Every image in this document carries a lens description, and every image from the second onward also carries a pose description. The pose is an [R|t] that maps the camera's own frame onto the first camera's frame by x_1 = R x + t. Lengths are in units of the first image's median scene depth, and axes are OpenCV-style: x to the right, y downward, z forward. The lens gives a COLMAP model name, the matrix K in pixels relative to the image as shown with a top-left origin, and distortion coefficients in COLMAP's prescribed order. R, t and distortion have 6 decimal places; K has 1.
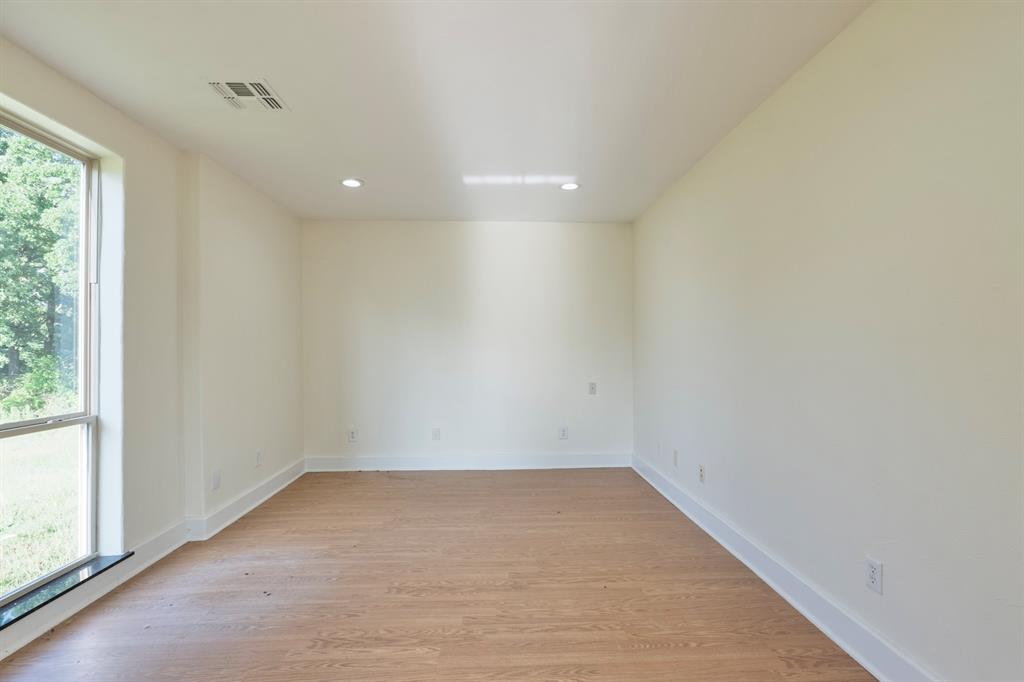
lens RADIAL K [[476.2, 0, 512.0], [0, 476.2, 341.0], [0, 0, 1]] dist [-0.002895, -0.000035]
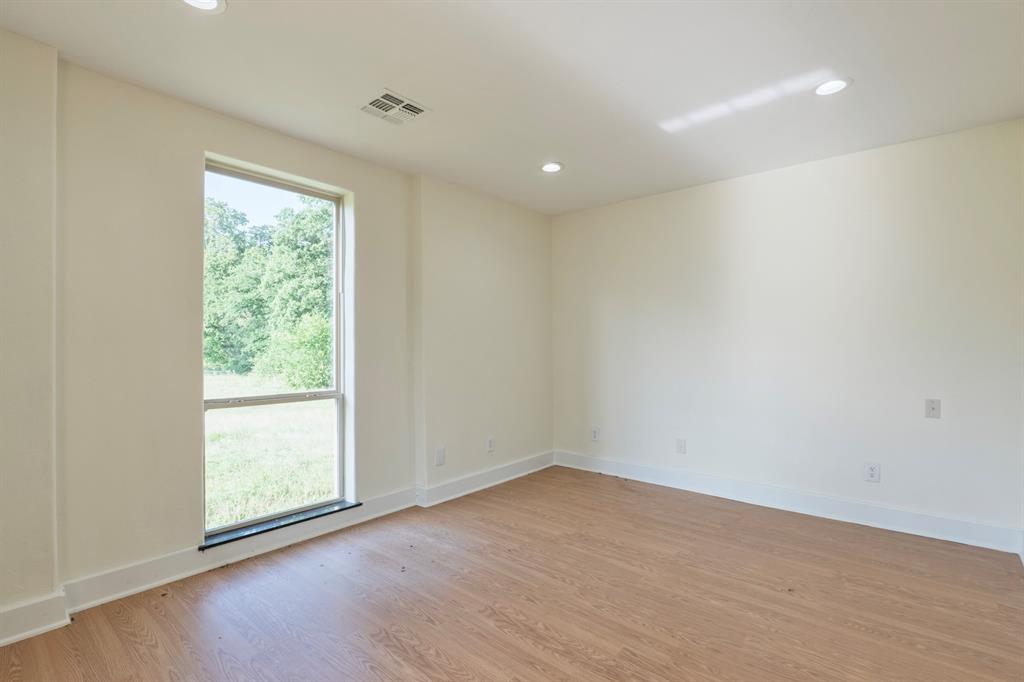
lens RADIAL K [[479.8, 0, 515.8], [0, 479.8, 346.7], [0, 0, 1]] dist [-0.000473, 0.000411]
pose [[0.731672, 0.004259, -0.681643, 0.336207], [0.008515, 0.999845, 0.015387, 0.010144], [0.681604, -0.017063, 0.731523, 0.319534]]
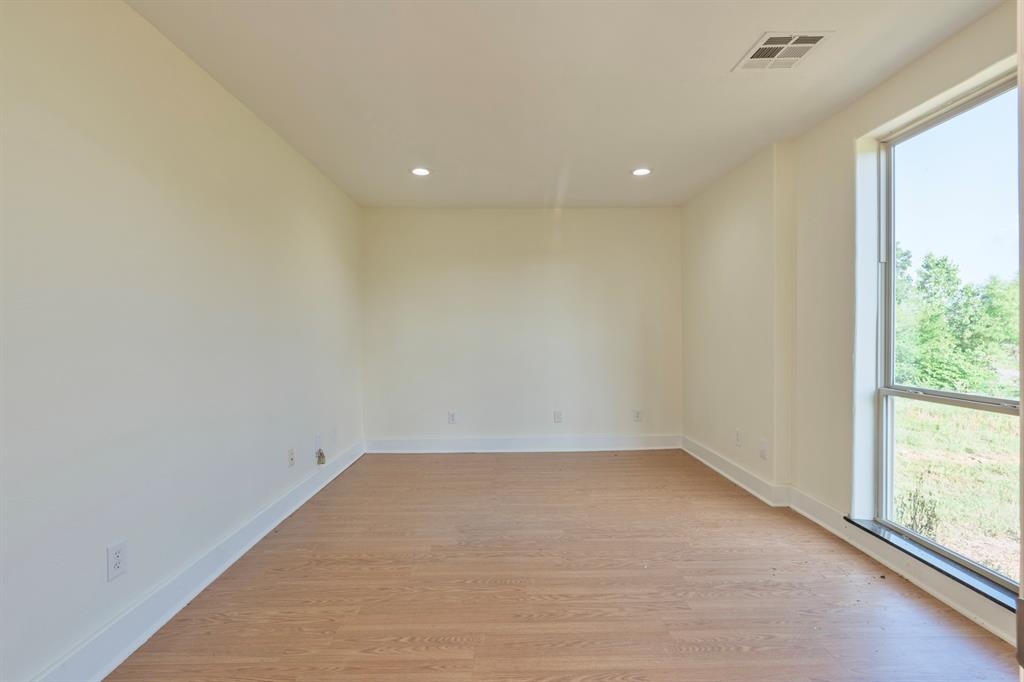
lens RADIAL K [[467.8, 0, 514.4], [0, 467.8, 341.3], [0, 0, 1]] dist [-0.002793, -0.000143]
pose [[-0.999650, 0.017398, 0.019928, -0.067854], [0.017418, 0.999848, 0.000810, 0.028541], [-0.019911, 0.001157, -0.999801, 1.526245]]
